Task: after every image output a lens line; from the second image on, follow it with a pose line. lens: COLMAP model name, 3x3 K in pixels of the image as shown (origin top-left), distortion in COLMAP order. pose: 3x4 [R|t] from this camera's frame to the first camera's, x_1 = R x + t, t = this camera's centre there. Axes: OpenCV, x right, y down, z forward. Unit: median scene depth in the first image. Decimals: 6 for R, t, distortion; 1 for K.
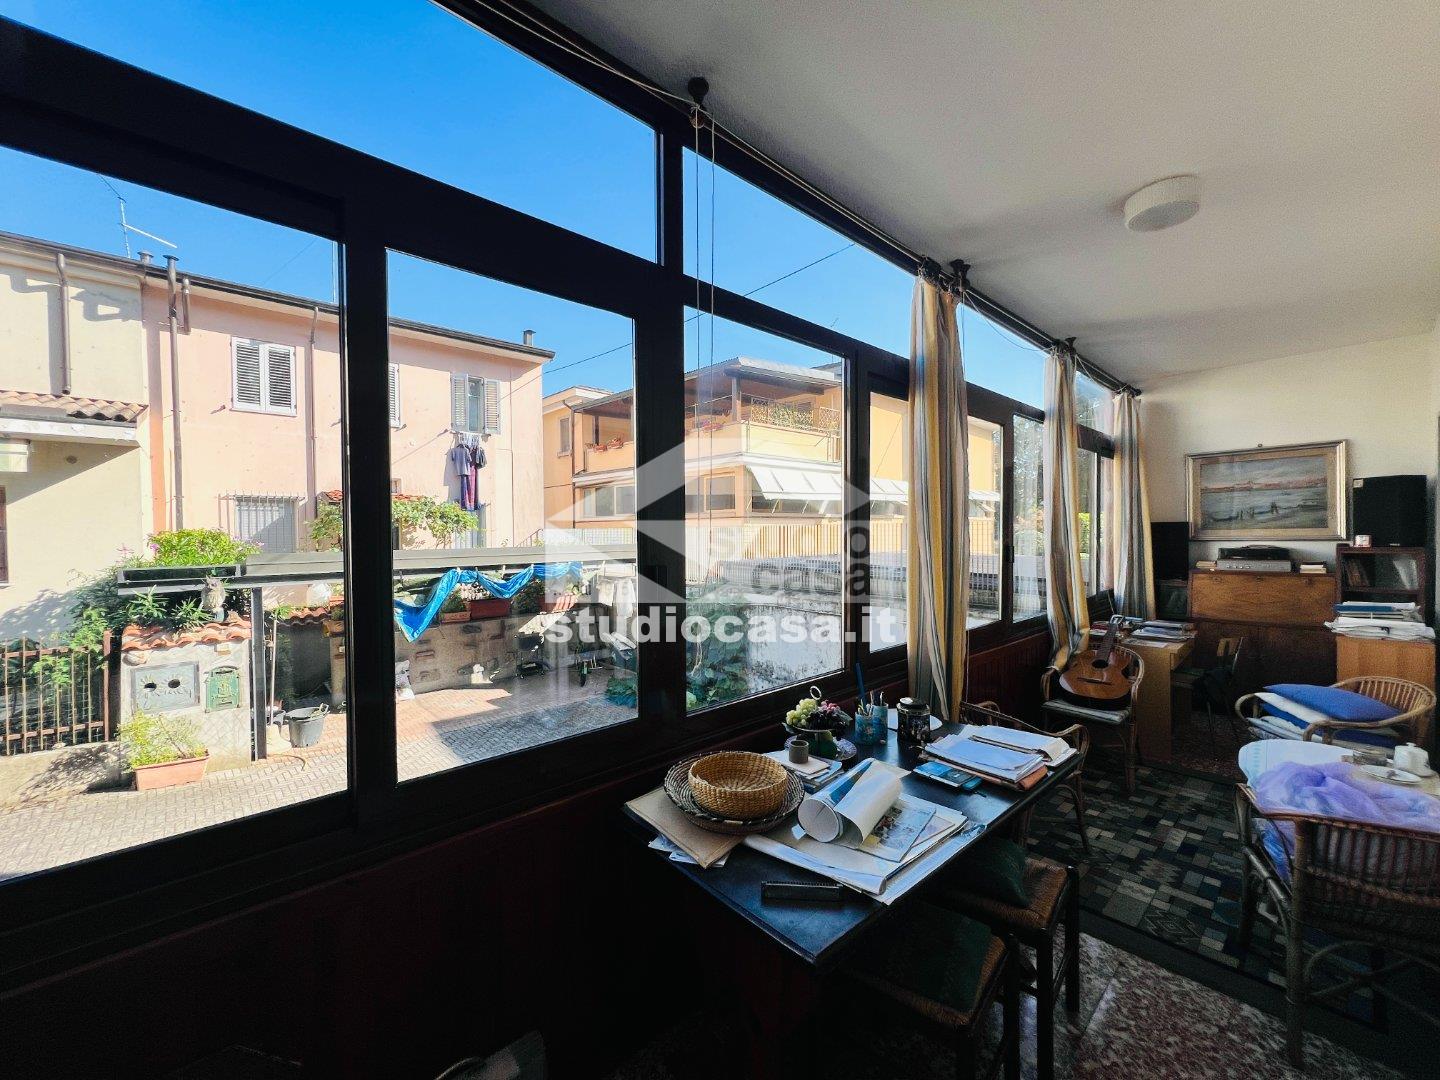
lens RADIAL K [[577.4, 0, 718.1], [0, 577.4, 535.8], [0, 0, 1]] dist [0.000866, 0.000095]
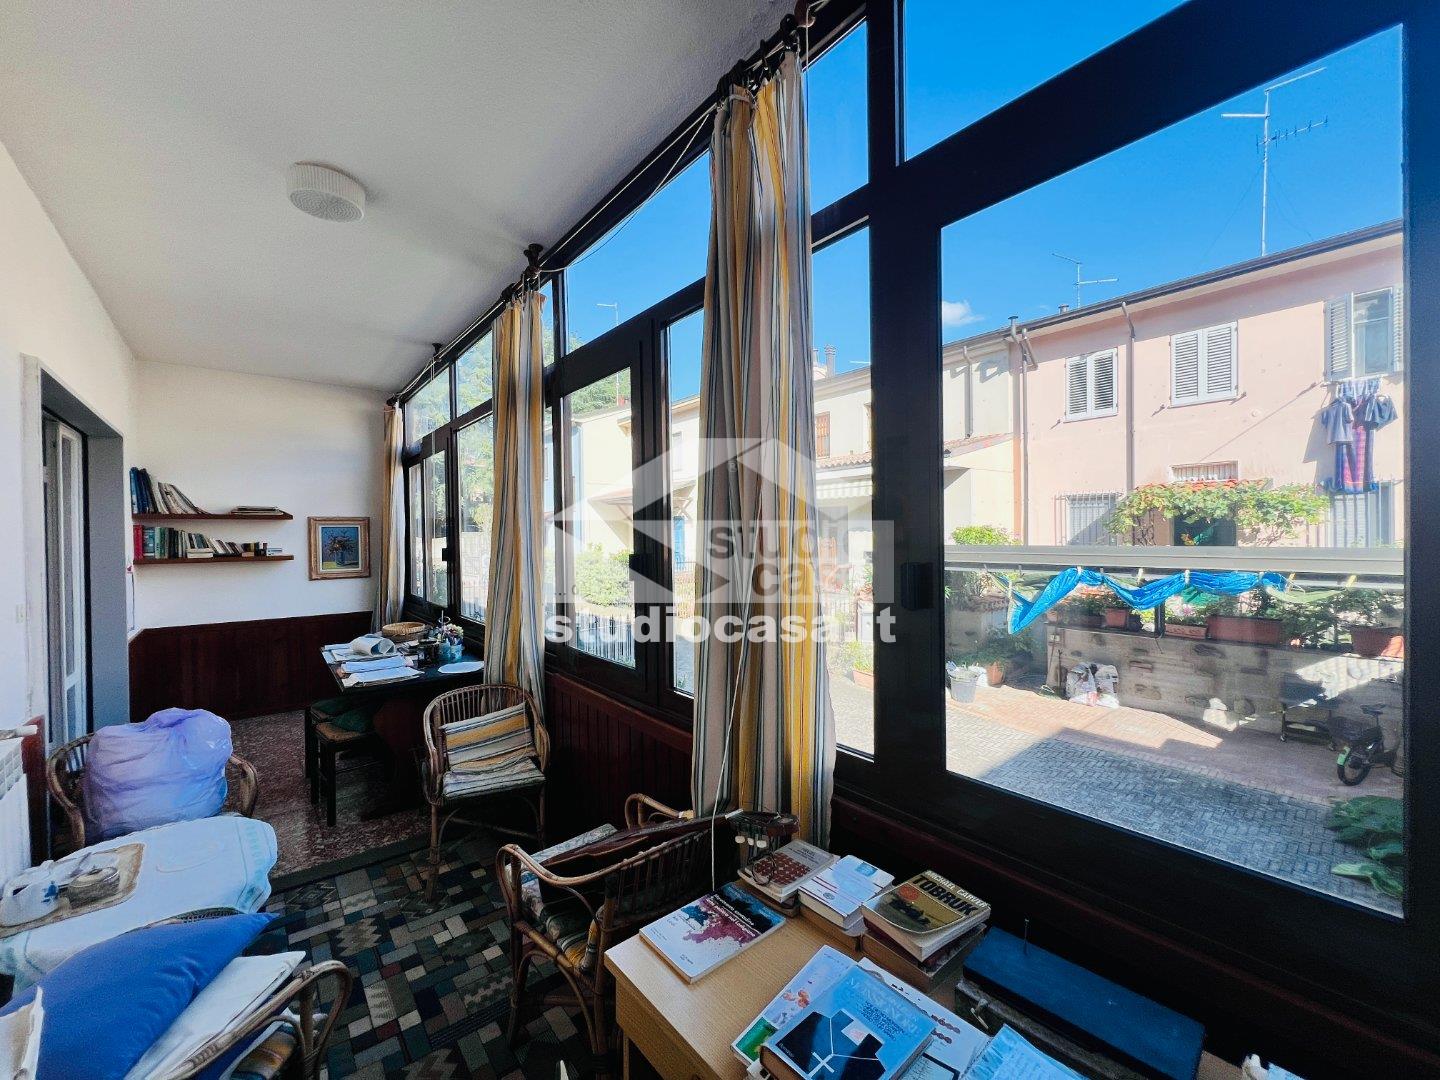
lens RADIAL K [[577.4, 0, 719.1], [0, 577.4, 541.3], [0, 0, 1]] dist [0.000866, 0.000095]
pose [[-0.050440, 0.021202, -0.998502, 0.399728], [0.000937, 0.999775, 0.021182, -0.003722], [0.998727, 0.000133, -0.050448, 0.400418]]
